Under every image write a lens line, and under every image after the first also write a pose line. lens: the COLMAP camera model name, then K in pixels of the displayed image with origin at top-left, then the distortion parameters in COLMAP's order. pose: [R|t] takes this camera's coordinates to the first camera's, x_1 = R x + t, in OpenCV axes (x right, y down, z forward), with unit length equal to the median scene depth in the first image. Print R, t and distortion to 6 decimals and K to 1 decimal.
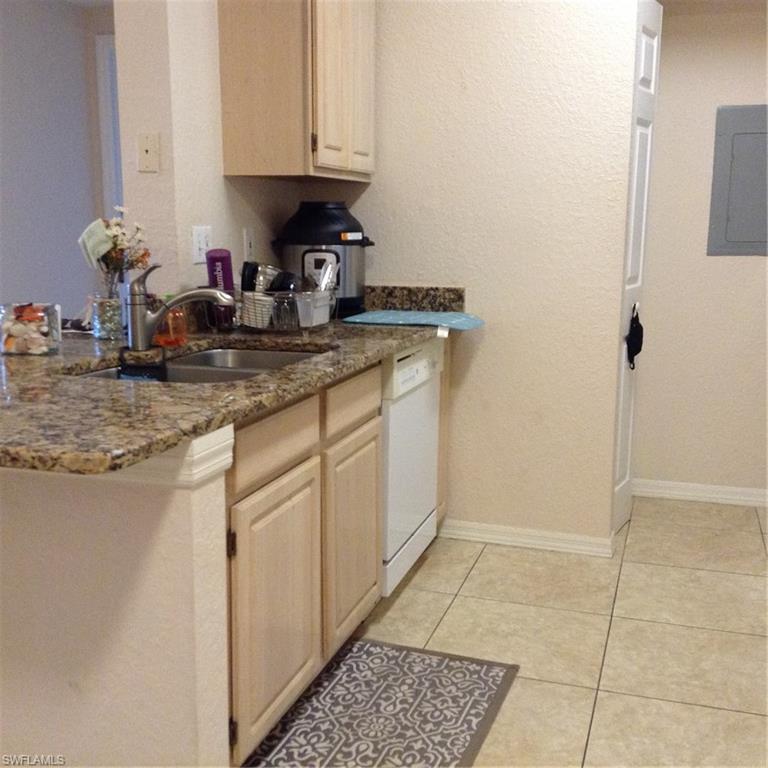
lens RADIAL K [[953.5, 0, 370.8], [0, 953.5, 385.7], [0, 0, 1]] dist [0.305526, -0.617976]
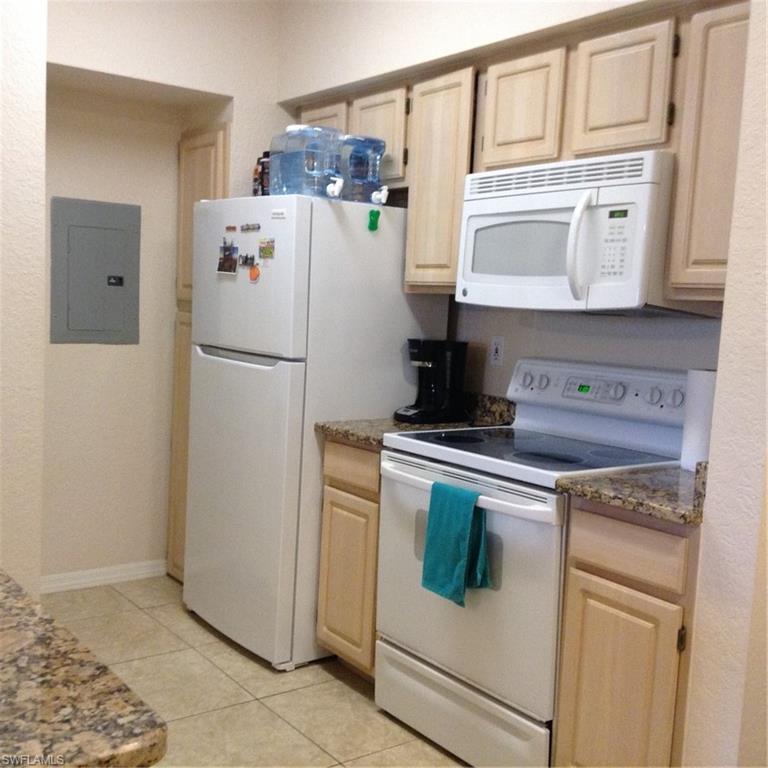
lens RADIAL K [[953.5, 0, 370.8], [0, 953.5, 385.7], [0, 0, 1]] dist [0.305526, -0.617976]
pose [[0.590382, -0.057585, 0.805067, -0.314579], [0.096943, 0.995290, 0.000100, -0.069680], [-0.801281, 0.077987, 0.593183, 0.184788]]
